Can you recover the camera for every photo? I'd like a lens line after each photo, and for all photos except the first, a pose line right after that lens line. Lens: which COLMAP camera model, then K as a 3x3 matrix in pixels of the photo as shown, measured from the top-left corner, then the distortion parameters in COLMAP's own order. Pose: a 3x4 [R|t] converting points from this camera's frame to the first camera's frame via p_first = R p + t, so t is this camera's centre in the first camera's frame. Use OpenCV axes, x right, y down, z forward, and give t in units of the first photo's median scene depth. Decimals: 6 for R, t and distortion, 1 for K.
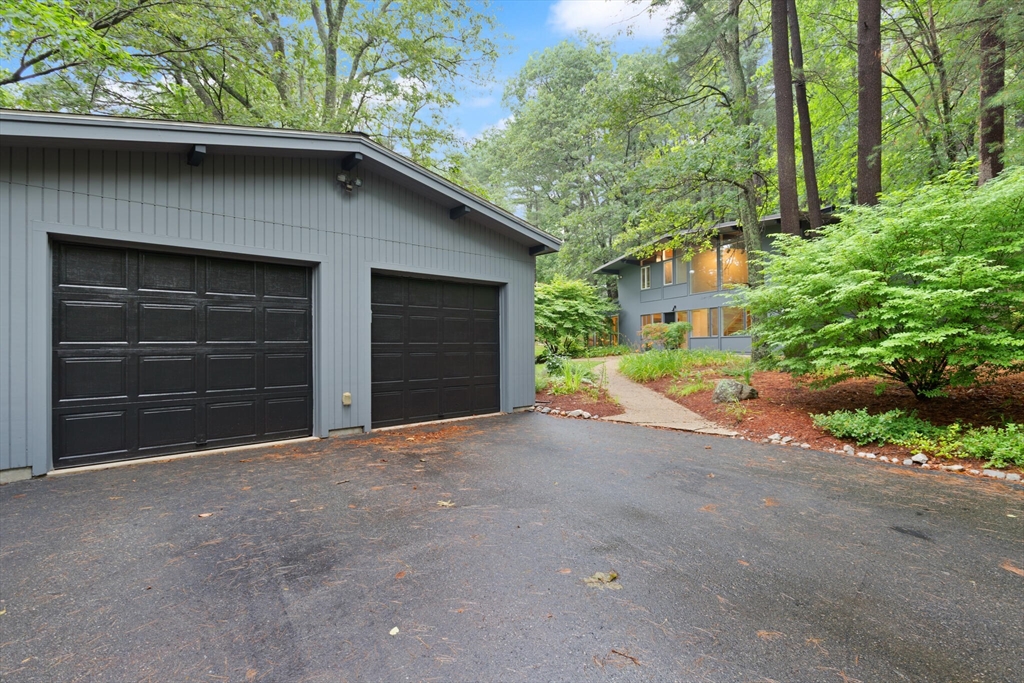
lens RADIAL K [[542.7, 0, 512.4], [0, 542.7, 341.1], [0, 0, 1]] dist [-0.002660, -0.000123]
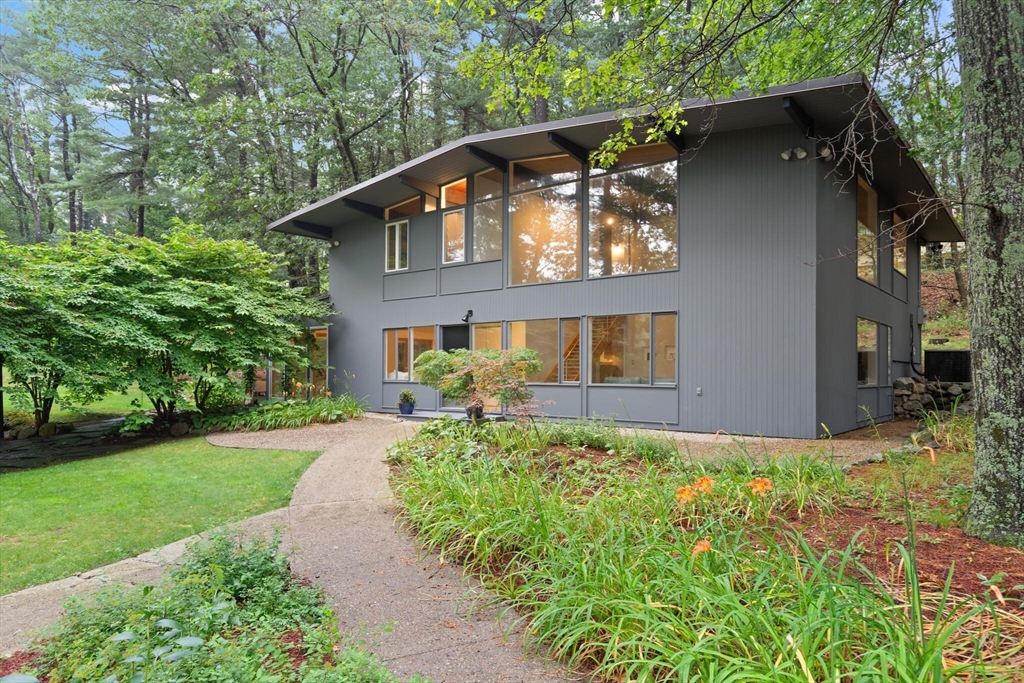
lens RADIAL K [[663.9, 0, 515.8], [0, 663.9, 369.4], [0, 0, 1]] dist [0.003864, 0.002829]
pose [[0.864050, 0.018813, 0.503055, 0.055849], [-0.022524, 0.999745, 0.001300, -0.017810], [-0.502902, -0.012454, 0.864254, 0.478556]]
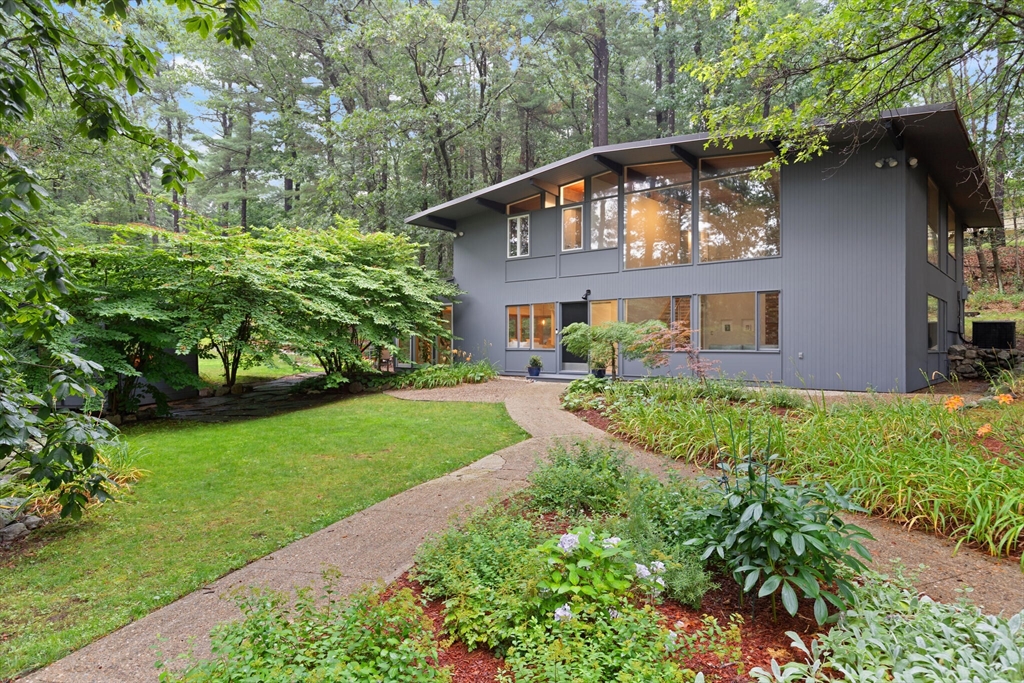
lens RADIAL K [[615.9, 0, 514.2], [0, 615.9, 343.2], [0, 0, 1]] dist [0.009219, -0.001270]
pose [[0.881325, 0.016337, 0.472227, -0.047135], [-0.020586, 0.999781, 0.003832, -0.013076], [-0.472061, -0.013099, 0.881469, 0.466270]]
